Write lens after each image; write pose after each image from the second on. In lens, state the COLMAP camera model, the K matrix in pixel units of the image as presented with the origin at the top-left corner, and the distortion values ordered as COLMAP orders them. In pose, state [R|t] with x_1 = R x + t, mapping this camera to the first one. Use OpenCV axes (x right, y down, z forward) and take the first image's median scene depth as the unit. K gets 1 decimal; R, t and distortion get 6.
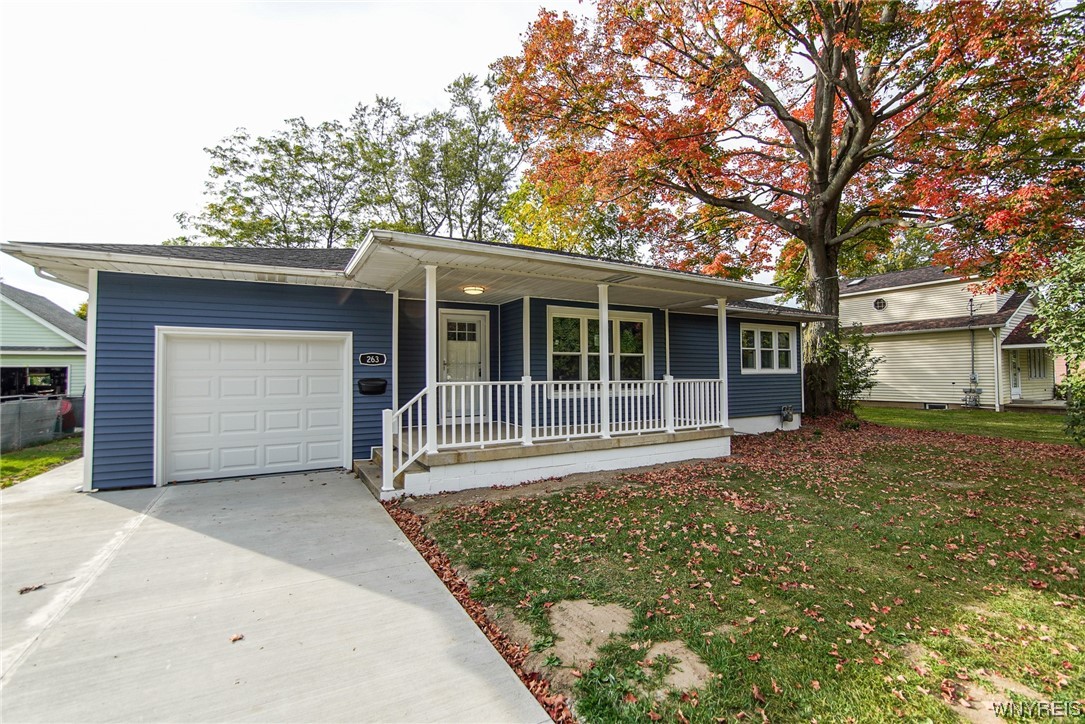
lens RADIAL K [[480.6, 0, 540.3], [0, 480.6, 362.3], [0, 0, 1]] dist [-0.036782, 0.008908]
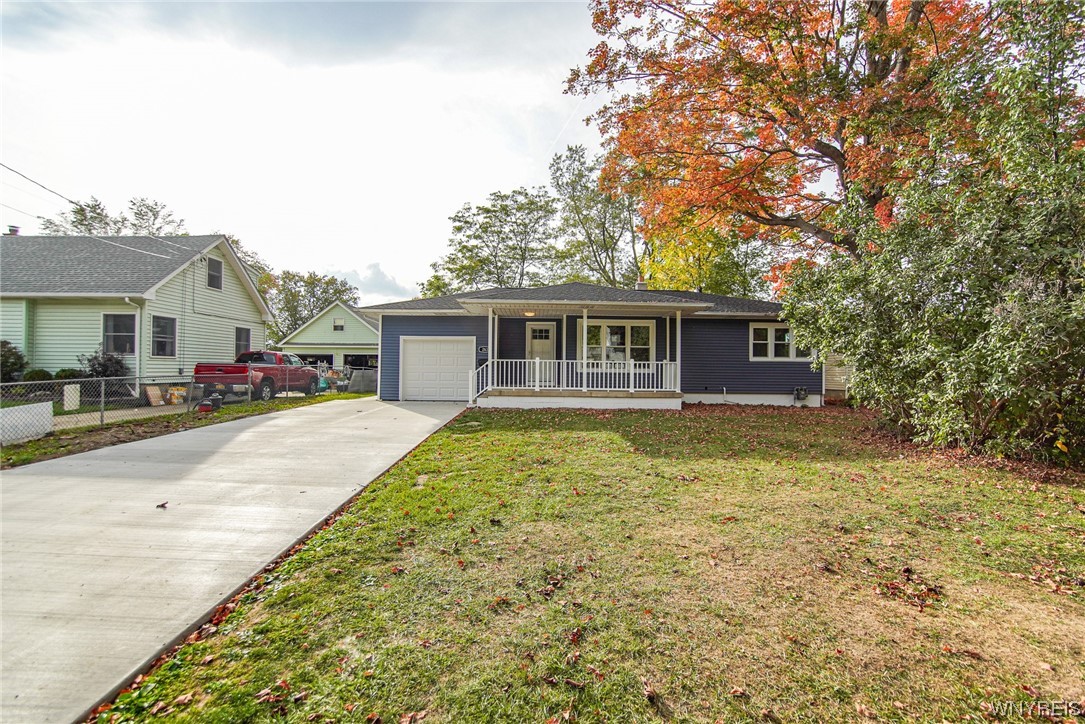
lens RADIAL K [[480.6, 0, 540.3], [0, 480.6, 362.3], [0, 0, 1]] dist [-0.036782, 0.008908]
pose [[0.878137, 0.010767, -0.478289, 0.696432], [-0.004317, 0.999884, 0.014584, 0.014554], [0.478390, -0.010742, 0.878082, -0.574396]]
